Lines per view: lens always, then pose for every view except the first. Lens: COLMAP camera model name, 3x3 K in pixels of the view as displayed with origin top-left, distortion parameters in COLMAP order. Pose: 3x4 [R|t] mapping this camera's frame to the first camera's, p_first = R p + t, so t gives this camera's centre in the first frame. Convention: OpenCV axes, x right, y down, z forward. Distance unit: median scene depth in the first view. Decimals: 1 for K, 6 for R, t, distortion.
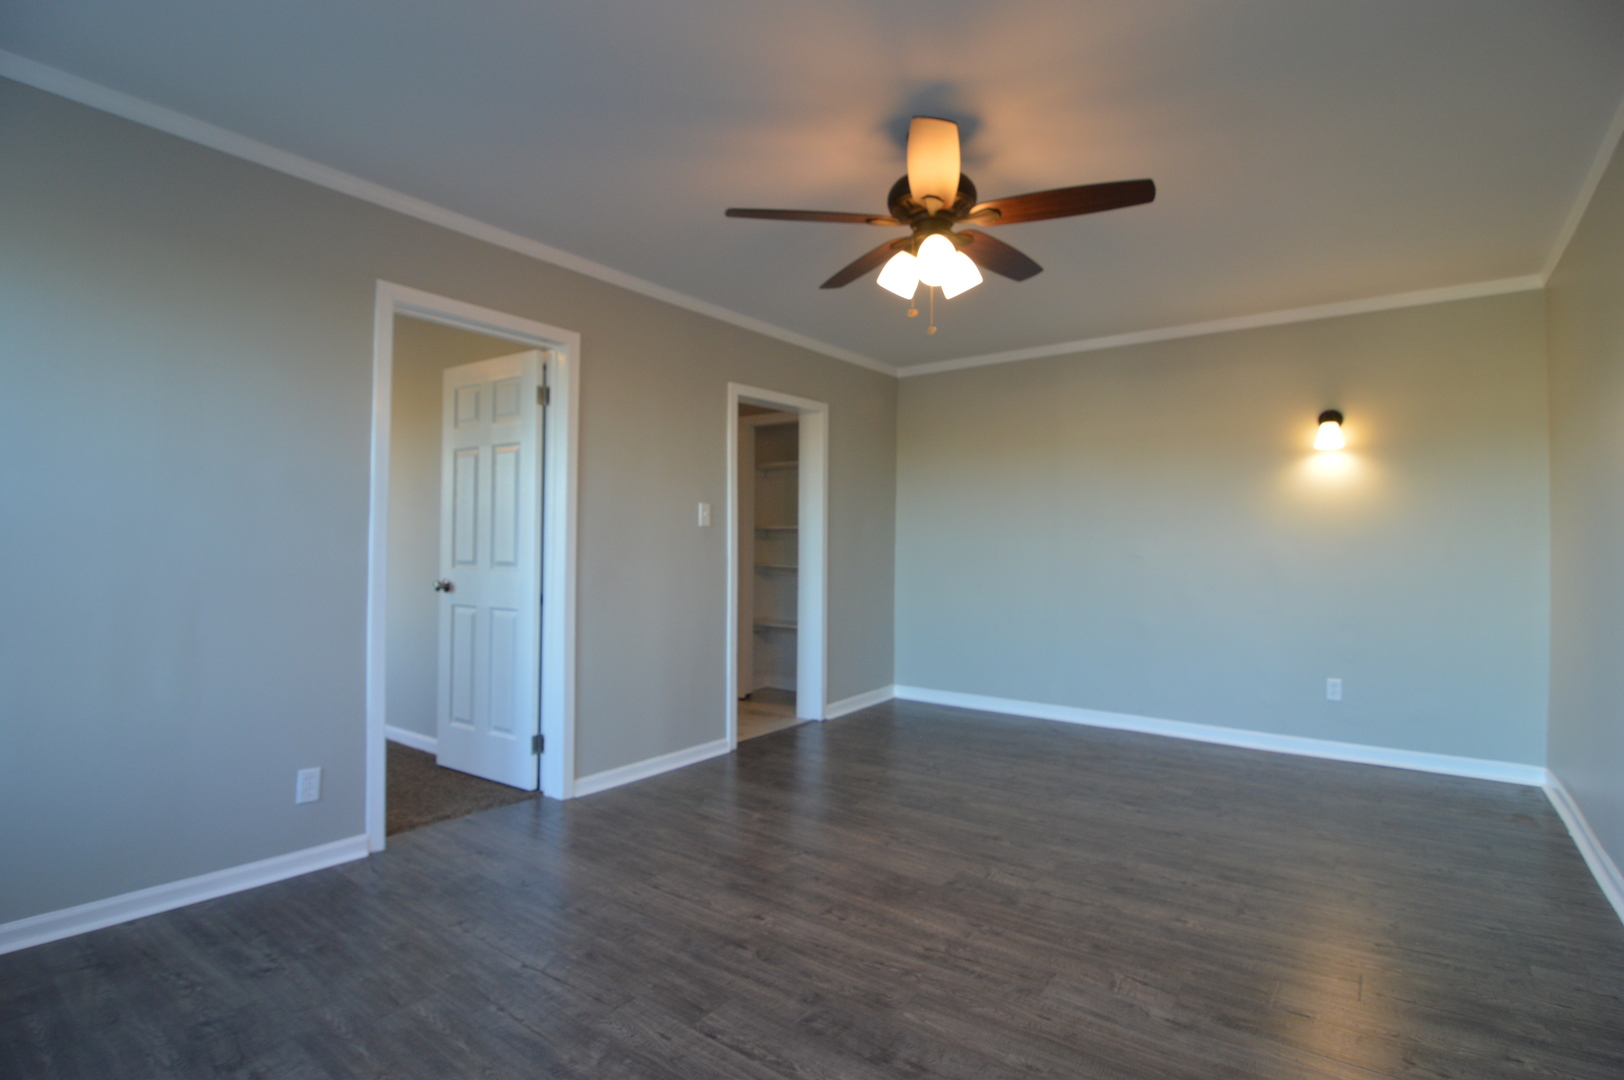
lens RADIAL K [[789.3, 0, 809.7], [0, 789.3, 529.5], [0, 0, 1]] dist [-0.000335, -0.015535]
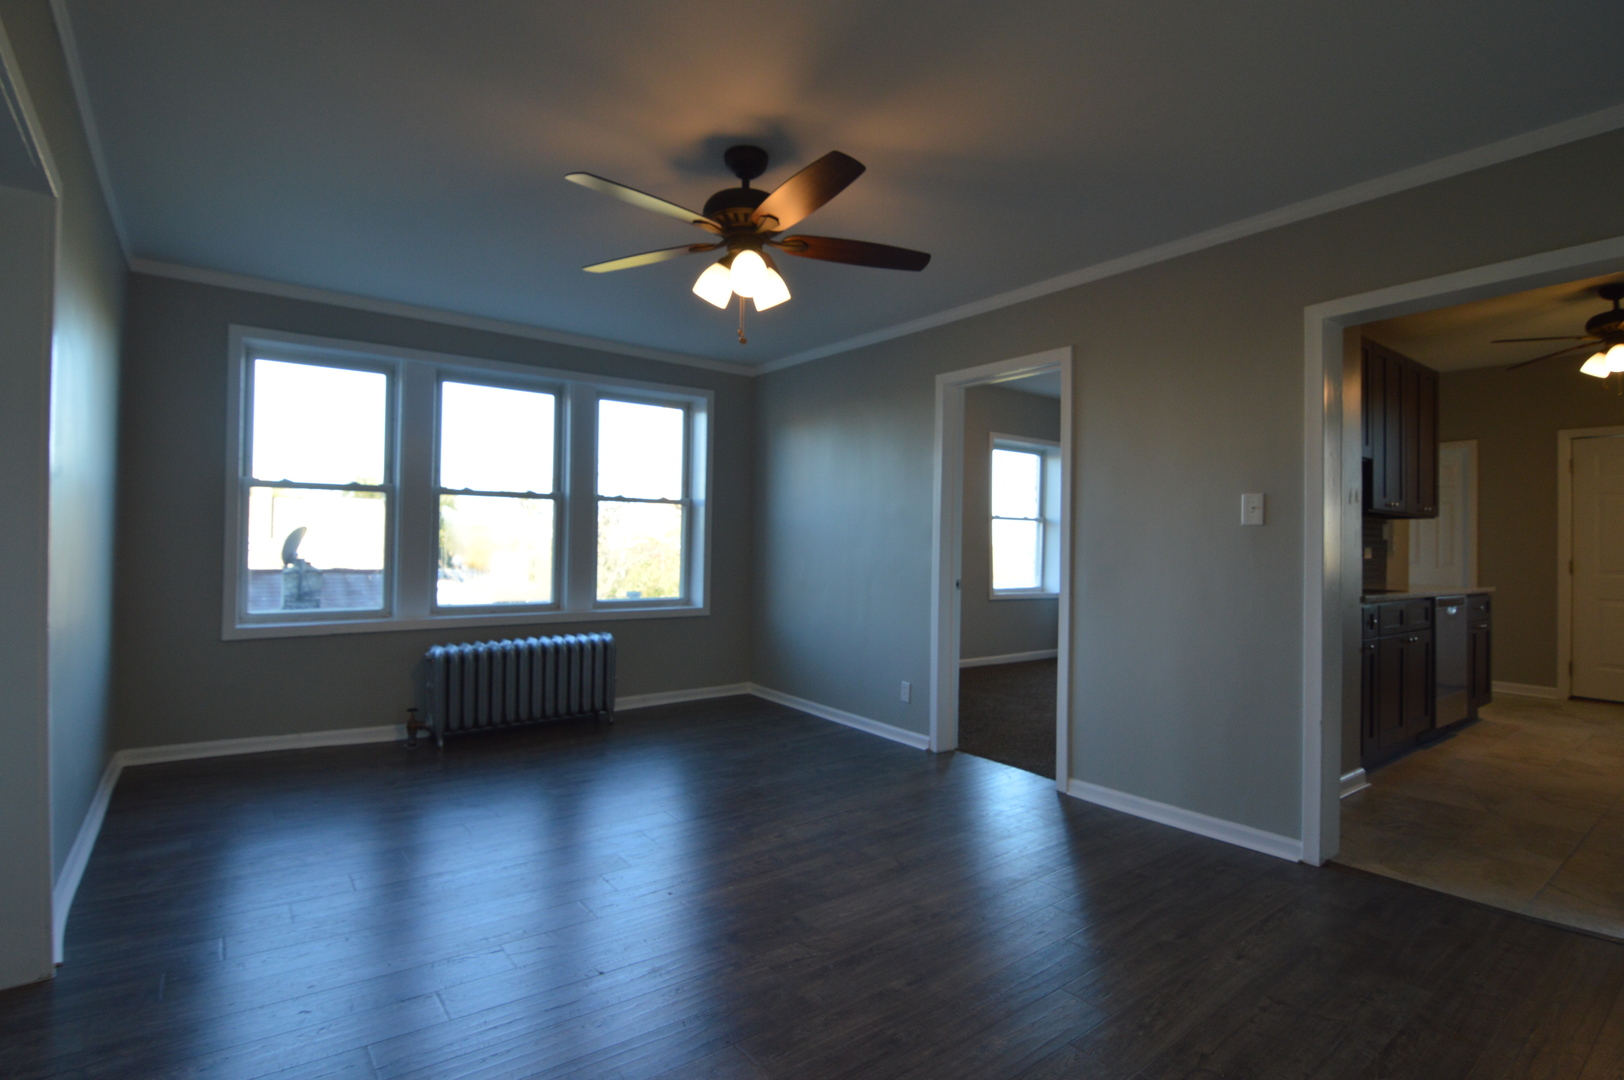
lens RADIAL K [[789.3, 0, 809.7], [0, 789.3, 529.5], [0, 0, 1]] dist [-0.000335, -0.015535]
pose [[-0.265823, -0.031766, -0.963498, 0.998248], [0.003736, 0.999415, -0.033981, 0.035142], [0.964015, -0.012633, -0.265549, 1.195472]]
